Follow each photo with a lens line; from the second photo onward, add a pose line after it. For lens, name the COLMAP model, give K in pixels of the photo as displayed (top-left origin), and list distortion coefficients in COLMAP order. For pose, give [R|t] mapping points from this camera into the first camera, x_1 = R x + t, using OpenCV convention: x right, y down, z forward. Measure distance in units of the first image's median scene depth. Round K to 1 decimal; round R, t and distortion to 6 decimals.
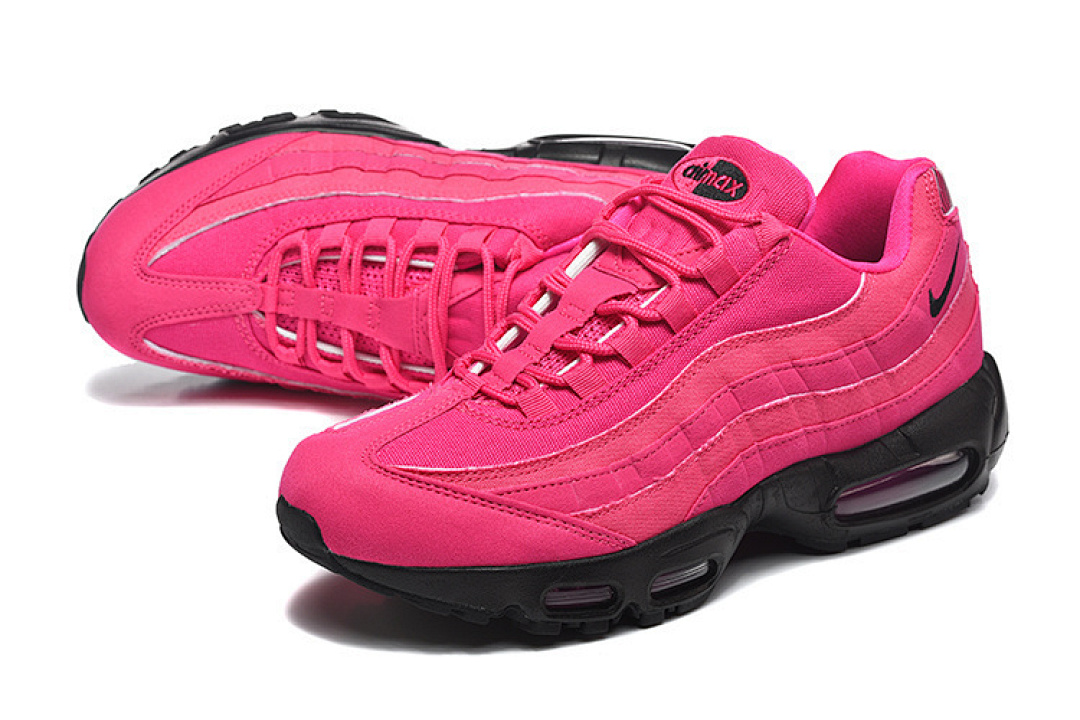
lens RADIAL K [[2714.5, 0, 540.0], [0, 2714.5, 360.0], [0, 0, 1]] dist [-0.079054, -1.306567]
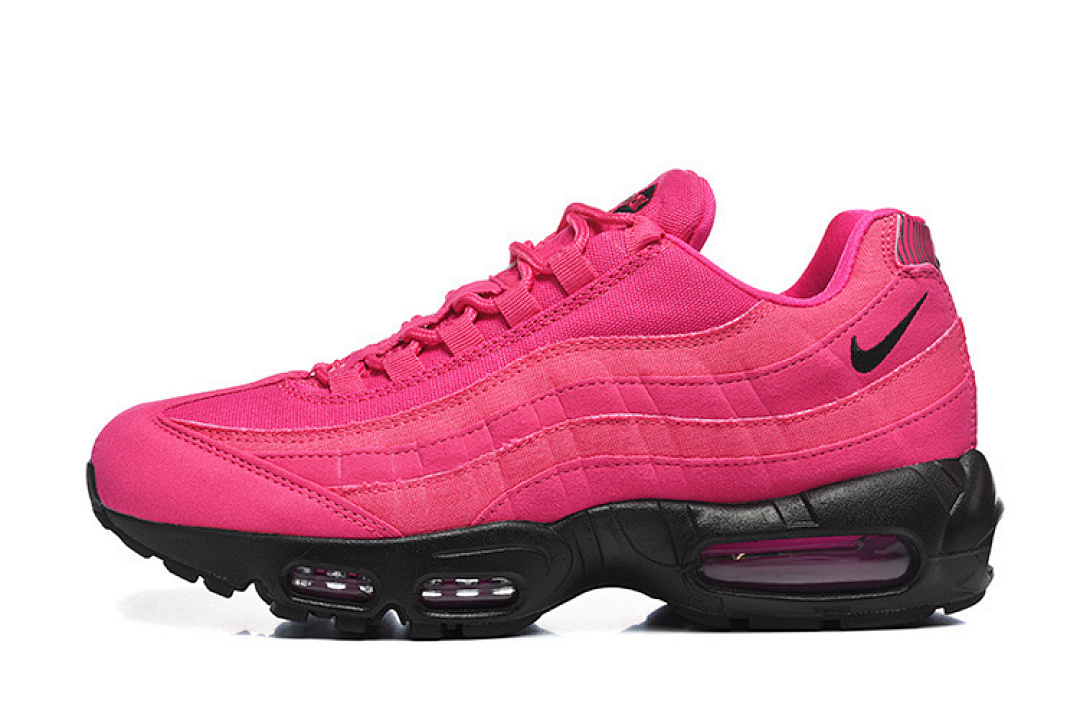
lens RADIAL K [[2714.5, 0, 540.0], [0, 2714.5, 360.0], [0, 0, 1]] dist [-0.079054, -1.306567]
pose [[0.905554, 0.070924, -0.418261, 0.436770], [-0.163491, 0.968115, -0.189802, 0.170191], [0.391463, 0.240257, 0.888275, 0.203385]]
